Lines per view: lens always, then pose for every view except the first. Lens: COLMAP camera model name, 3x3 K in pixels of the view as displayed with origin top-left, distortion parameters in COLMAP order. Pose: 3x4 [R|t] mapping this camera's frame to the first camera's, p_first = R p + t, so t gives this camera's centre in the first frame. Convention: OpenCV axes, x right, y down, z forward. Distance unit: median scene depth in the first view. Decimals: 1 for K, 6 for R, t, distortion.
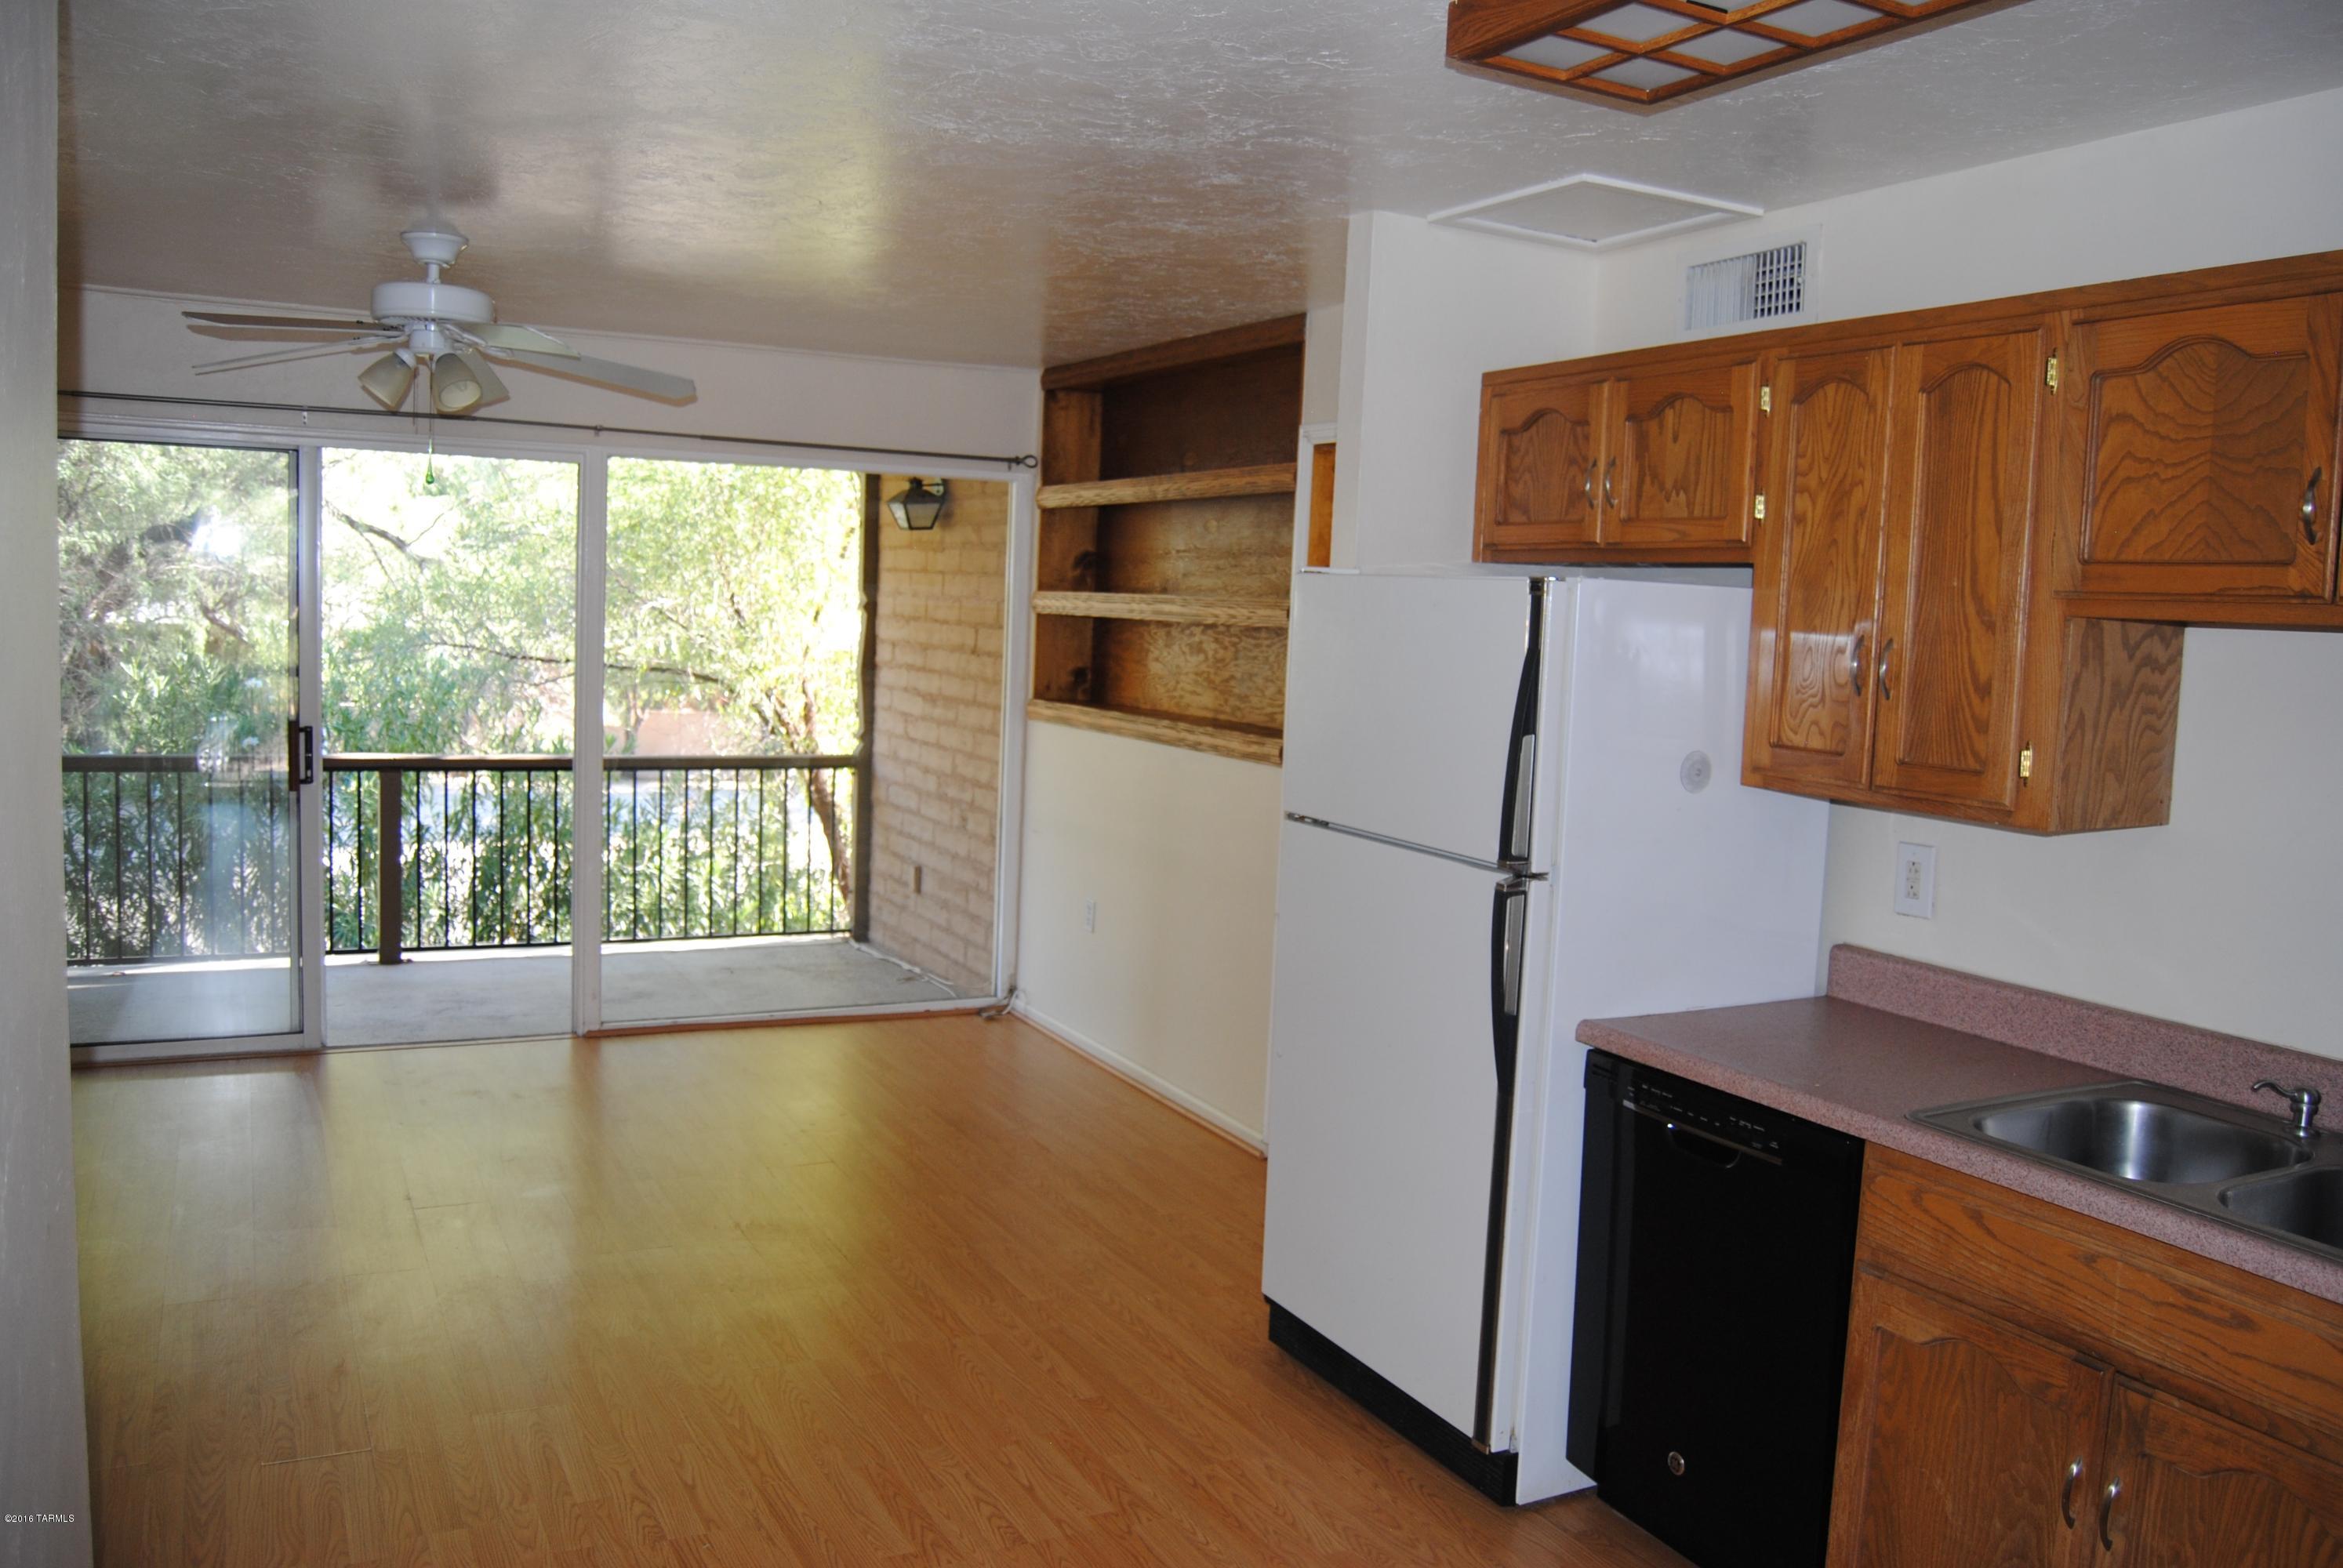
lens RADIAL K [[1915.4, 0, 1170.4], [0, 1915.4, 791.0], [0, 0, 1]] dist [-0.012926, 0.000037]
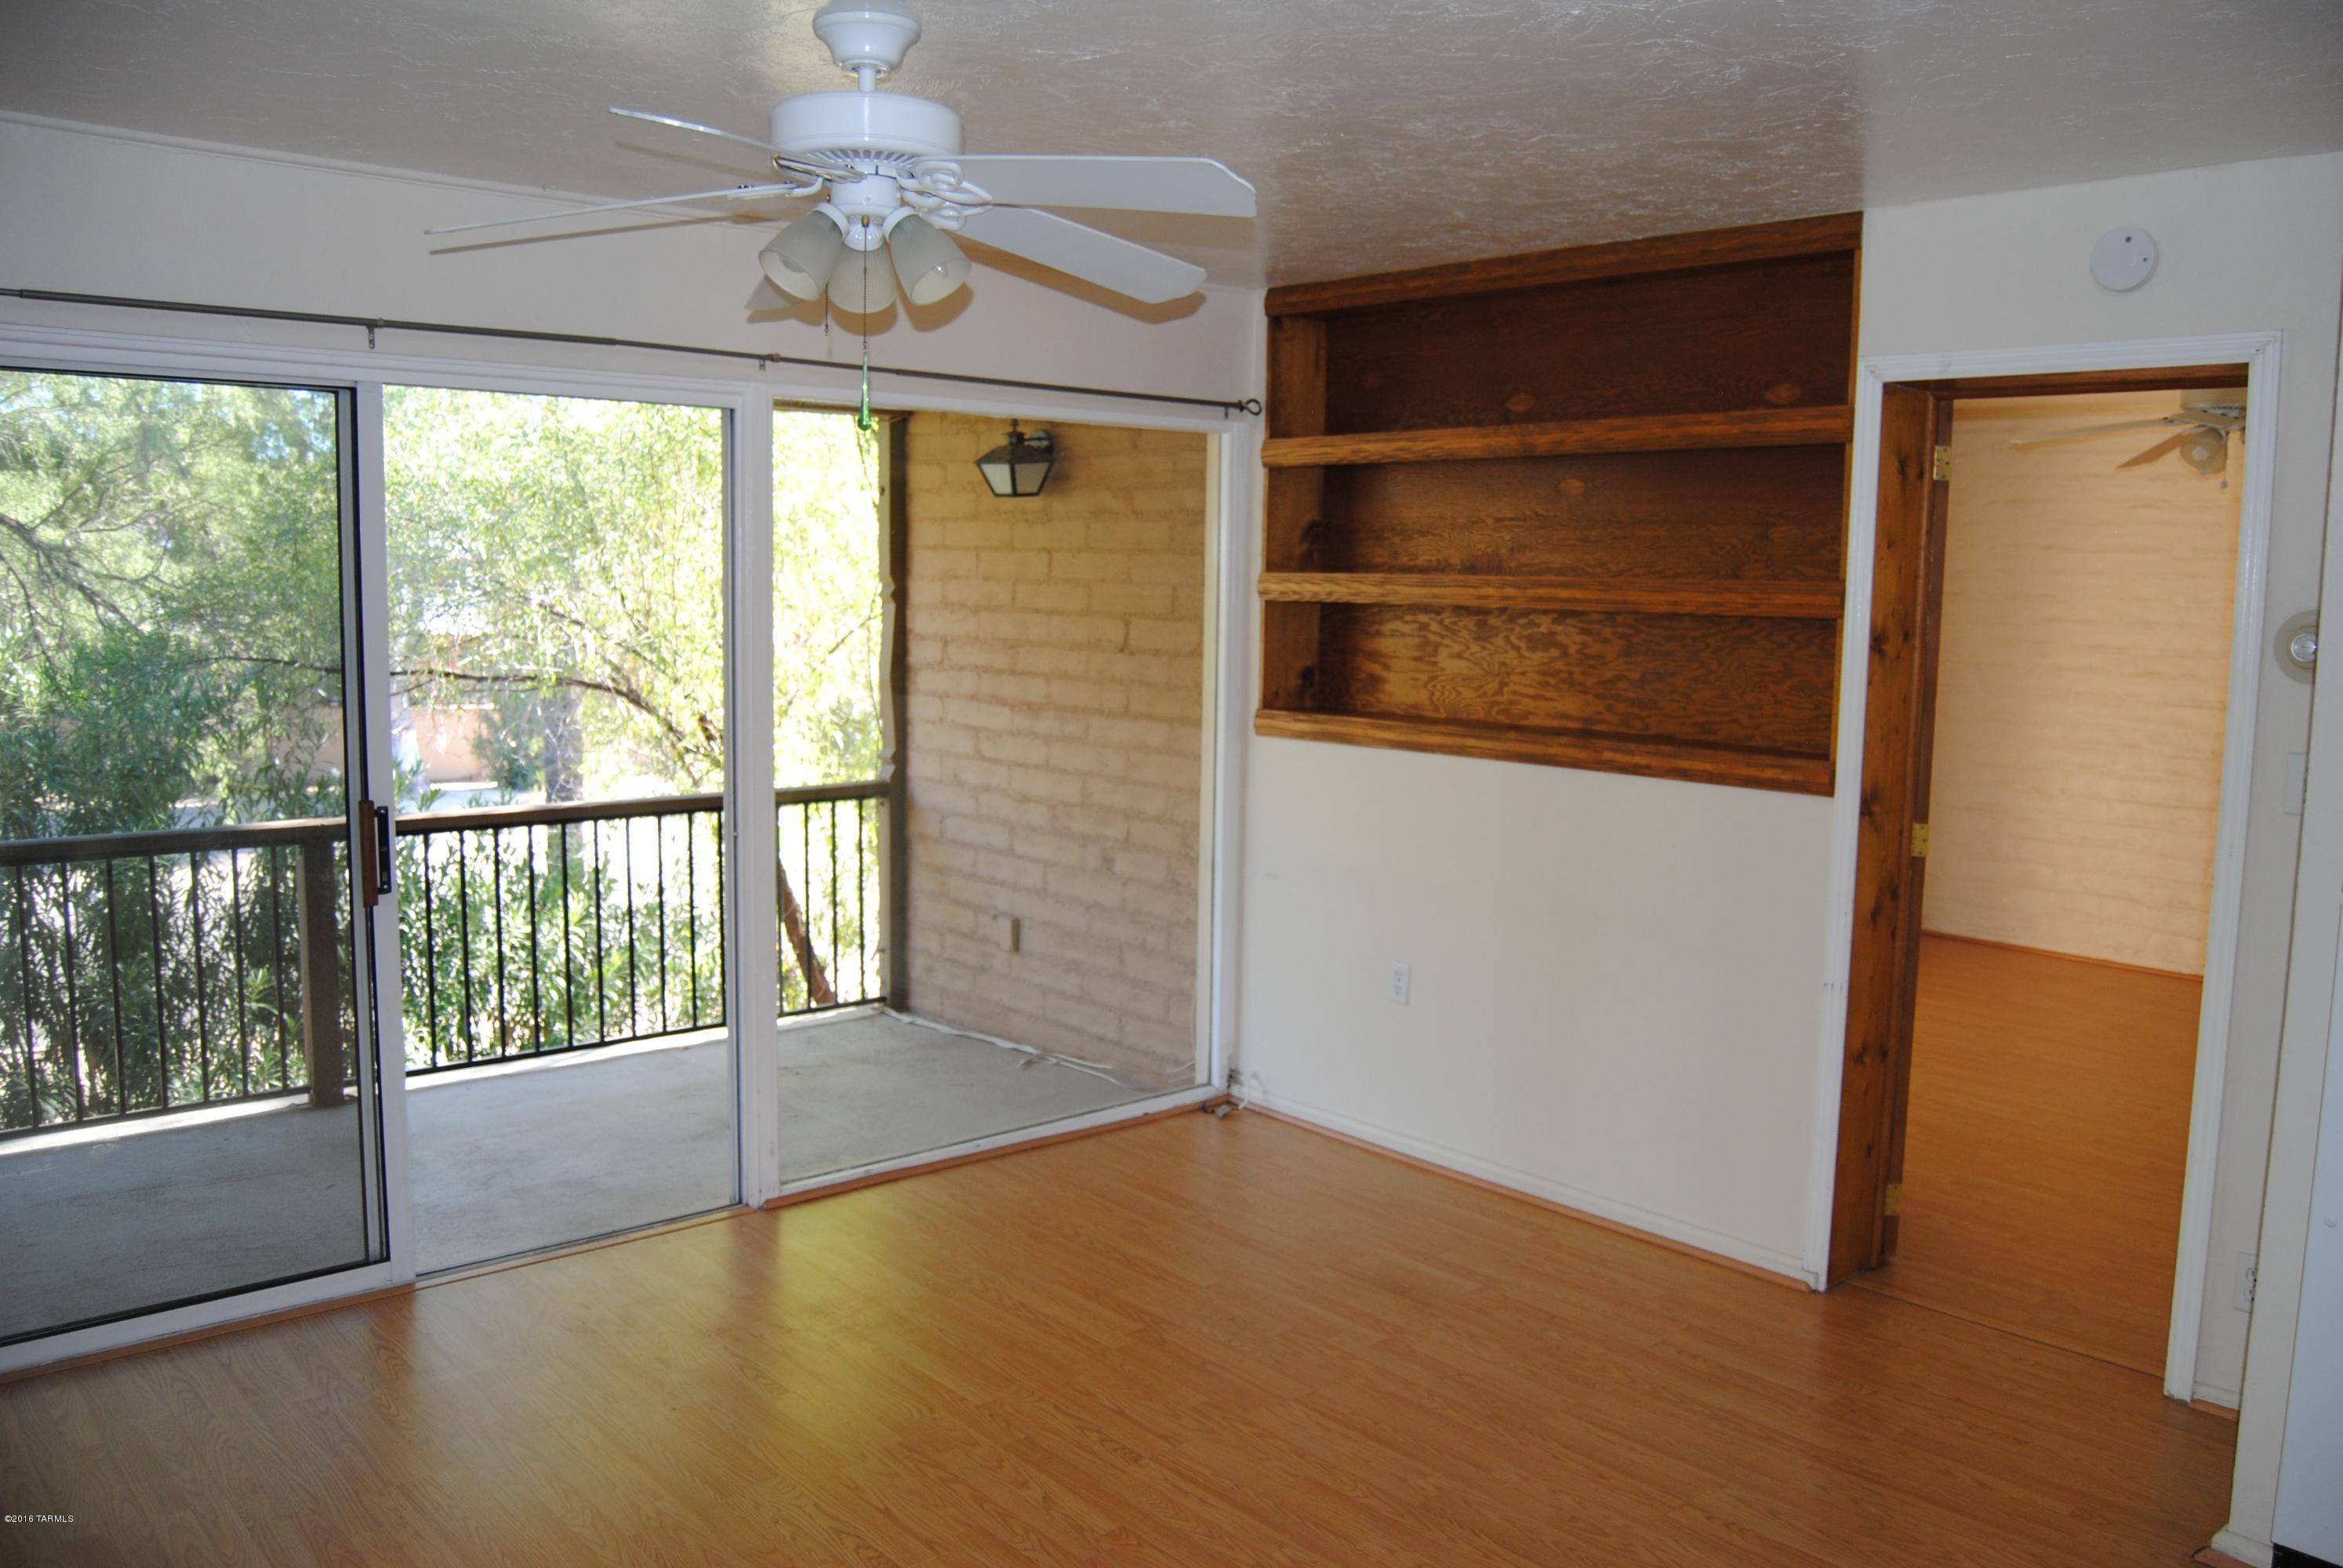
lens RADIAL K [[1915.4, 0, 1173.7], [0, 1915.4, 777.3], [0, 0, 1]] dist [-0.012926, 0.000037]
pose [[0.965725, -0.049546, 0.254793, -0.308184], [0.046078, 0.998746, 0.019566, -0.036921], [-0.255443, -0.007155, 0.966798, 0.243848]]
